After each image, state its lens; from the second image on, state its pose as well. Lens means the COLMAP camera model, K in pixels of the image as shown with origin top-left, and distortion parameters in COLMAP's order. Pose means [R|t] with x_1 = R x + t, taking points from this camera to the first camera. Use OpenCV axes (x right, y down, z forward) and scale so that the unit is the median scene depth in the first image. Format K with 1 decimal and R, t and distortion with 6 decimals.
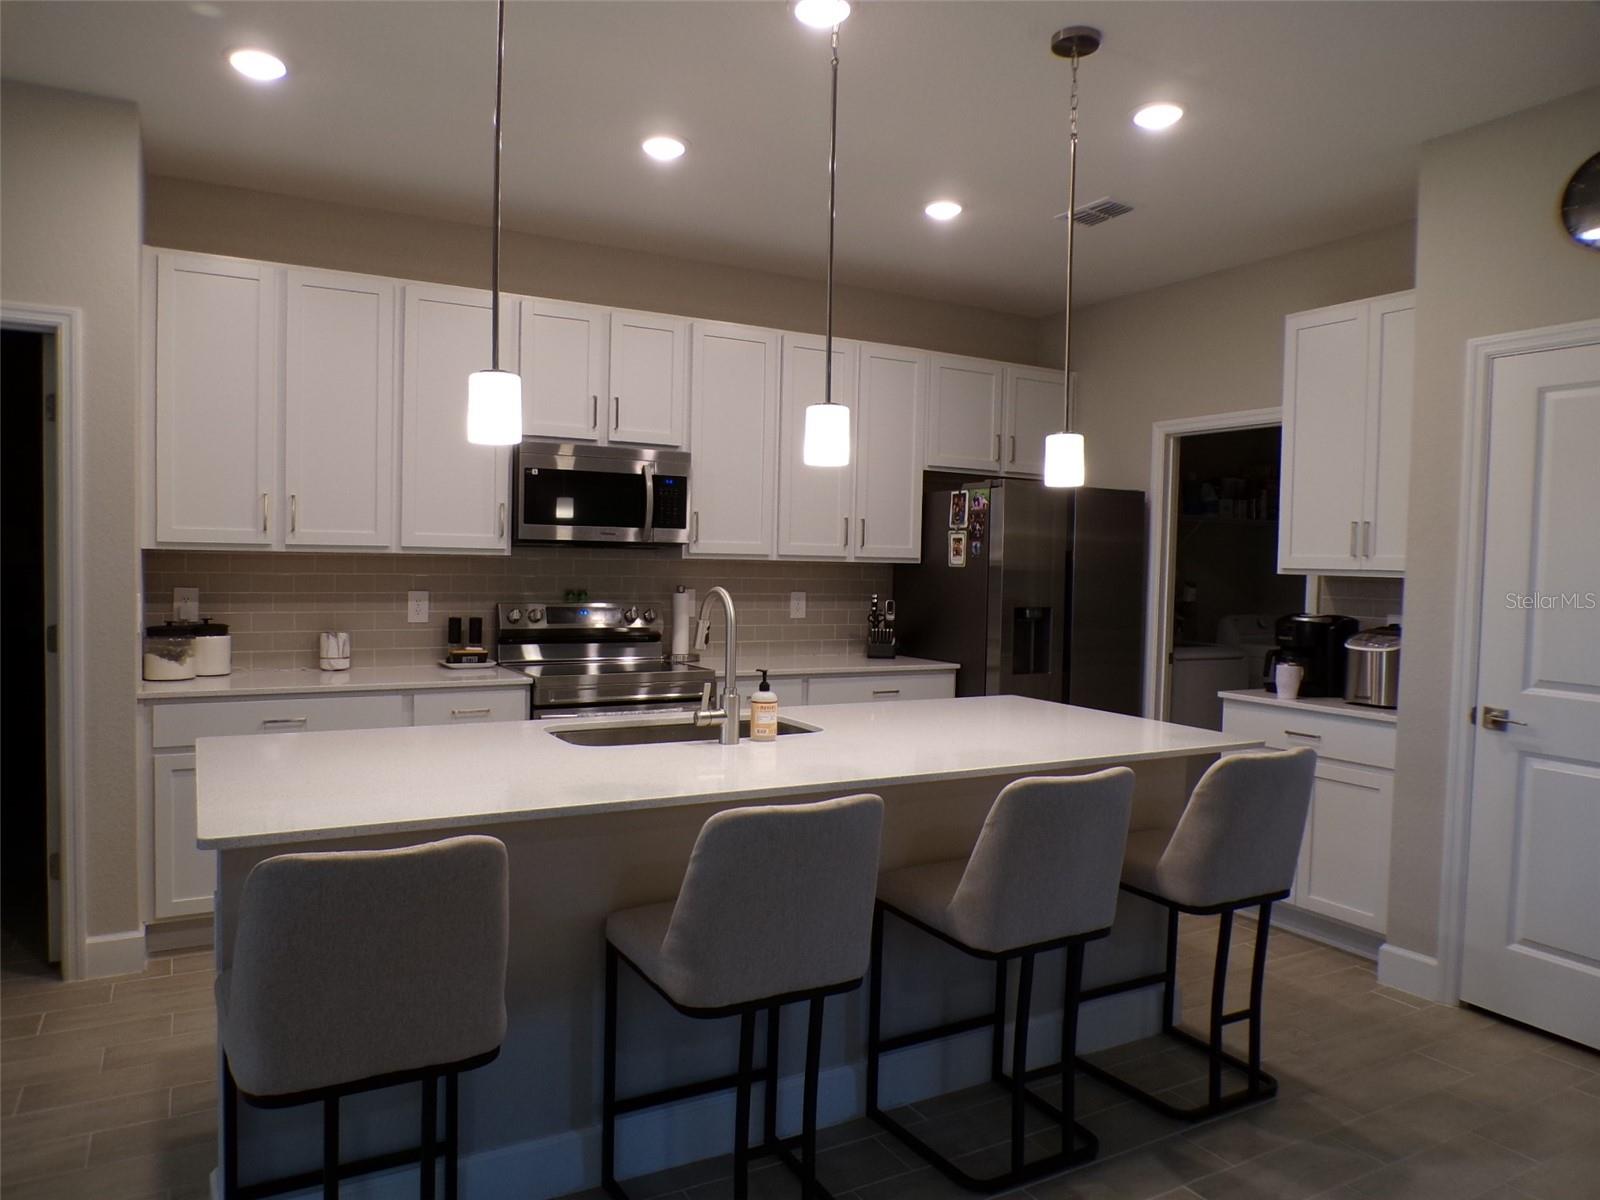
lens RADIAL K [[1083.6, 0, 808.5], [0, 1083.6, 591.1], [0, 0, 1]] dist [-0.039314, 0.013431]
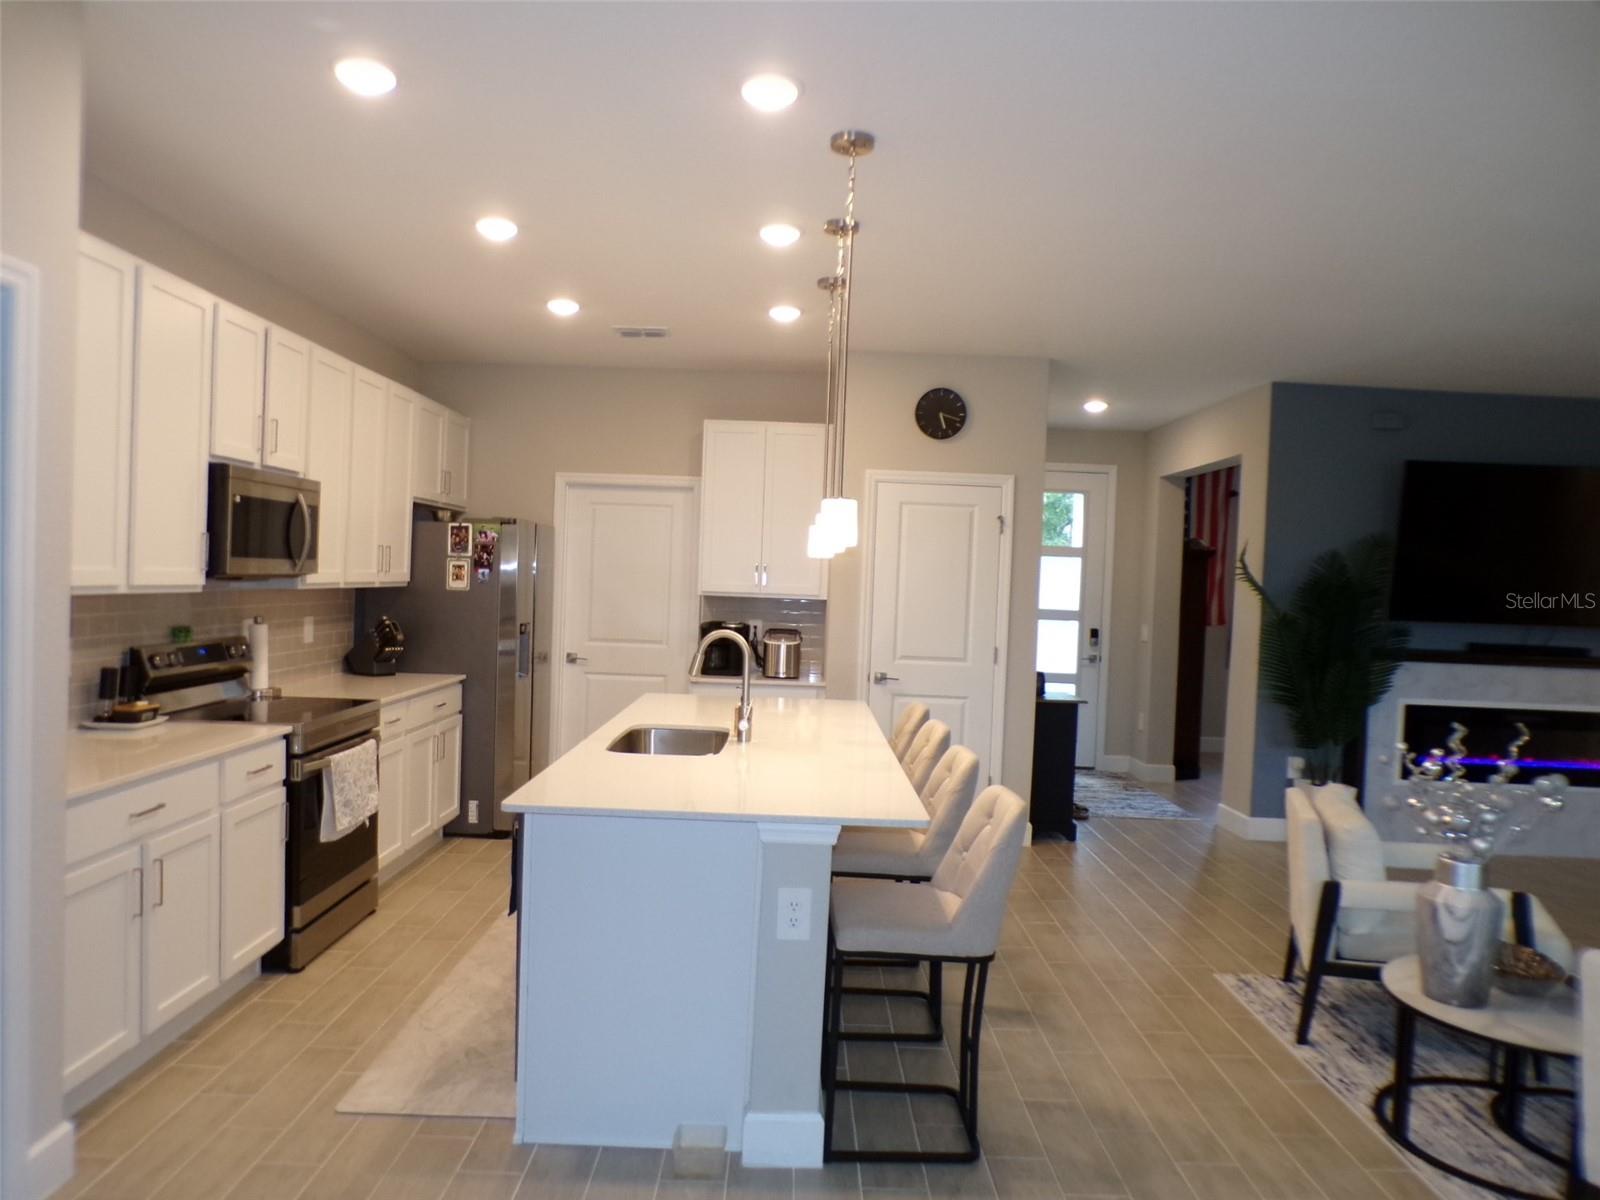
lens RADIAL K [[1083.6, 0, 814.0], [0, 1083.6, 599.7], [0, 0, 1]] dist [-0.039314, 0.013431]
pose [[0.481004, -0.022207, 0.876437, -0.696253], [-0.000330, 0.999674, 0.025511, -0.042505], [-0.876718, -0.012560, 0.480840, 0.128903]]
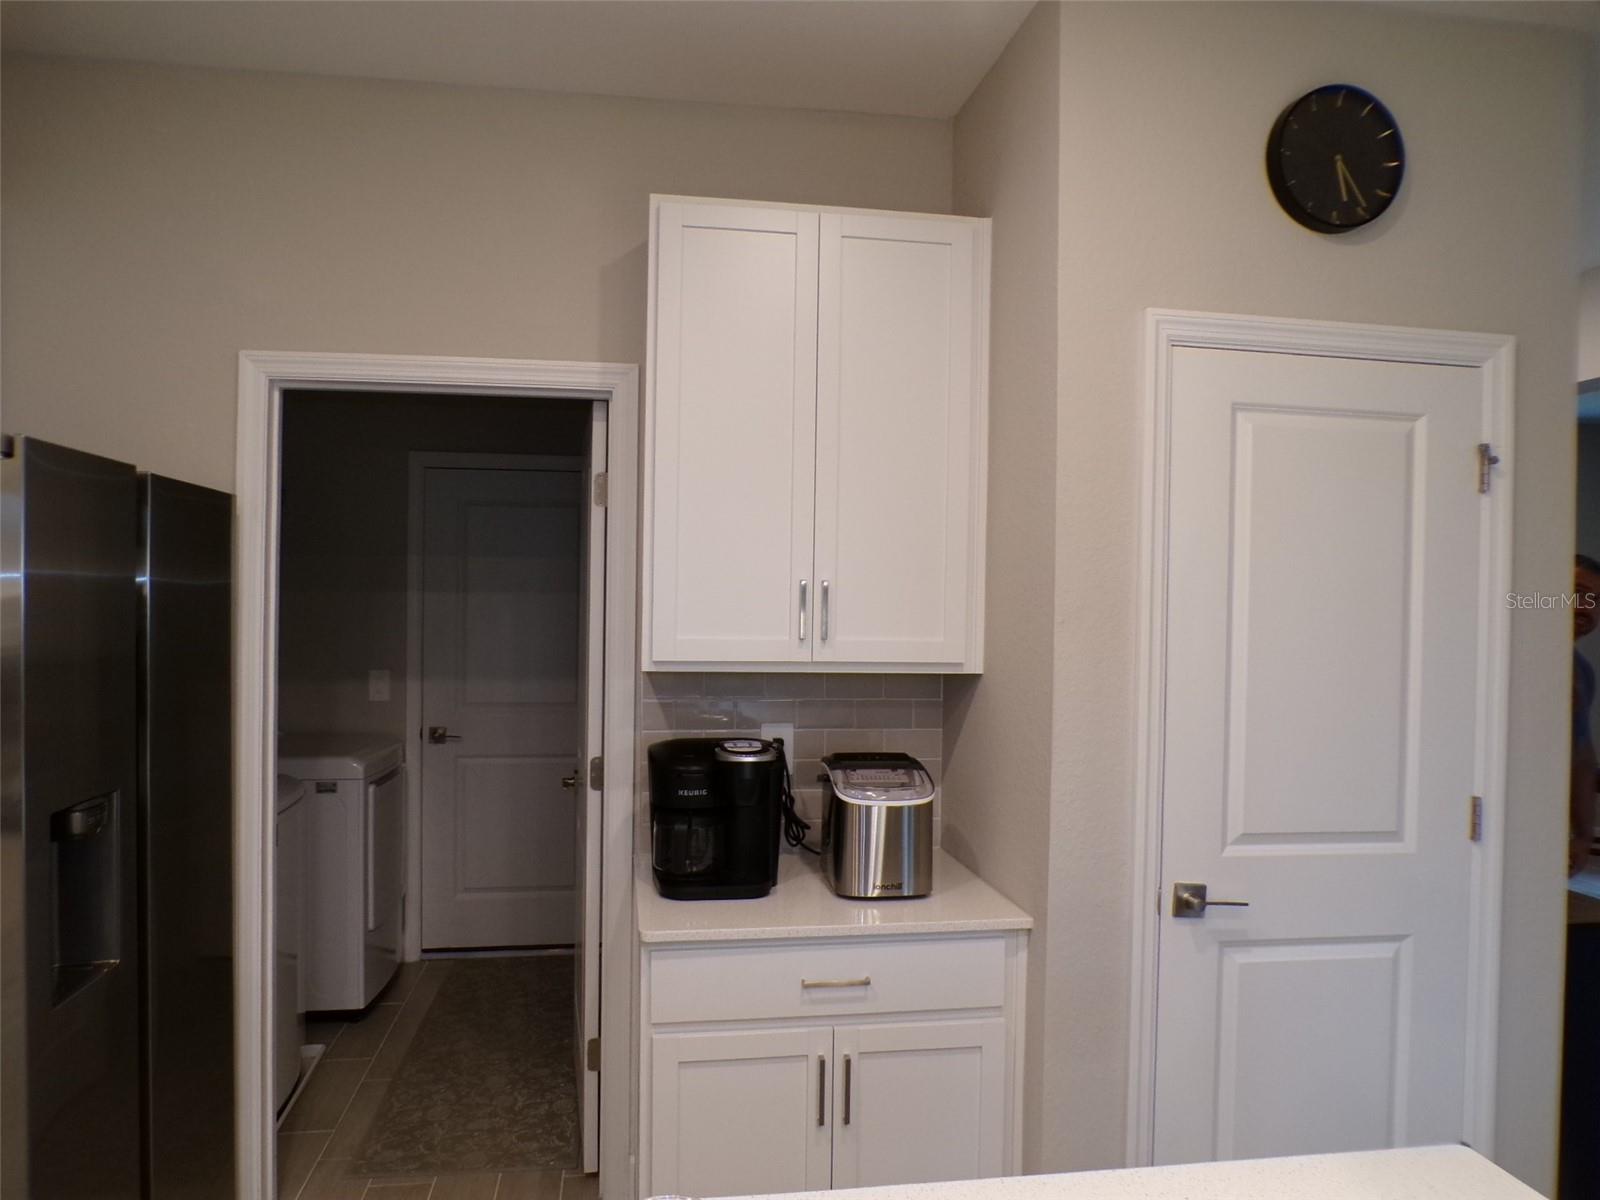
lens RADIAL K [[1083.6, 0, 793.3], [0, 1083.6, 602.3], [0, 0, 1]] dist [-0.039314, 0.013431]
pose [[0.356360, -0.028051, 0.933928, -0.038084], [0.018540, 0.999565, 0.022948, -0.055255], [-0.934165, 0.009138, 0.356725, 0.649583]]
